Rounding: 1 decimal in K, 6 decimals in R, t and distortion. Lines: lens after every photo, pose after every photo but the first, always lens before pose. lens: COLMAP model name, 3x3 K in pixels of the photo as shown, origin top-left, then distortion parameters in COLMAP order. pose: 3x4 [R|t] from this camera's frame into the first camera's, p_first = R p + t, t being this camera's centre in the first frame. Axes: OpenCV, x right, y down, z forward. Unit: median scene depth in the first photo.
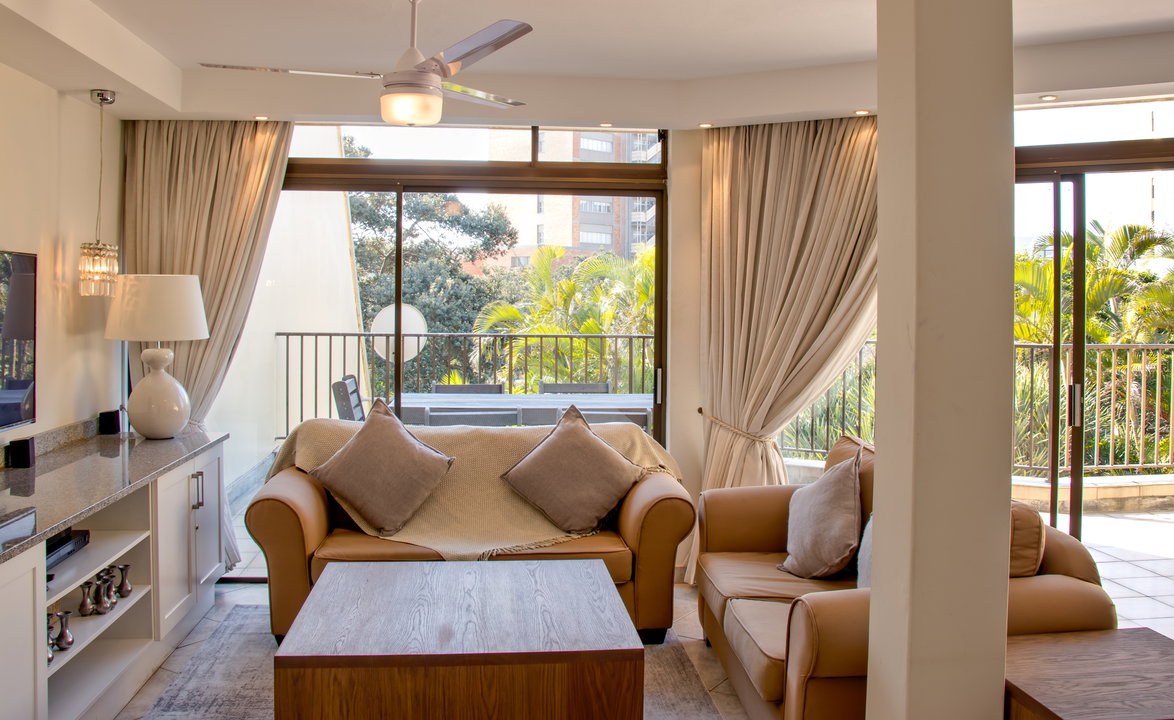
lens RADIAL K [[997.8, 0, 587.0], [0, 997.8, 360.0], [0, 0, 1]] dist [-0.150528, 0.198012]
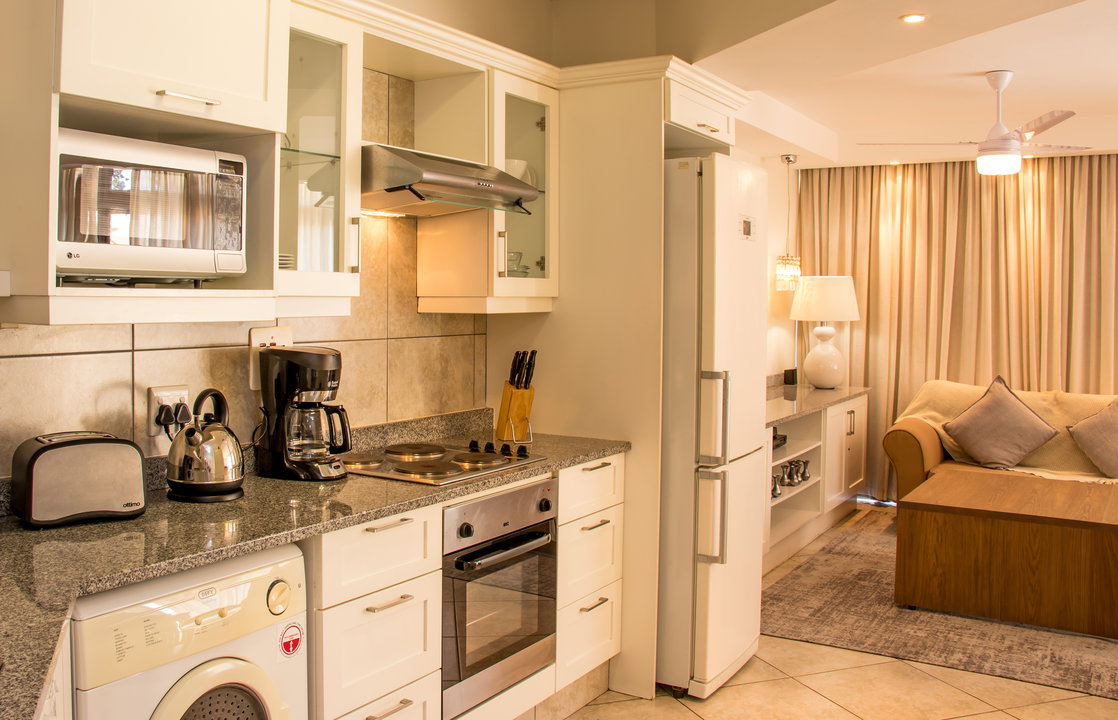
lens RADIAL K [[995.8, 0, 559.0], [0, 995.8, 360.0], [0, 0, 1]] dist [-0.073891, -0.005026]
pose [[0.797656, 0.026178, -0.602544, 0.182477], [-0.023514, 0.999648, 0.012303, 0.039658], [0.602654, 0.004354, 0.797991, -0.564823]]
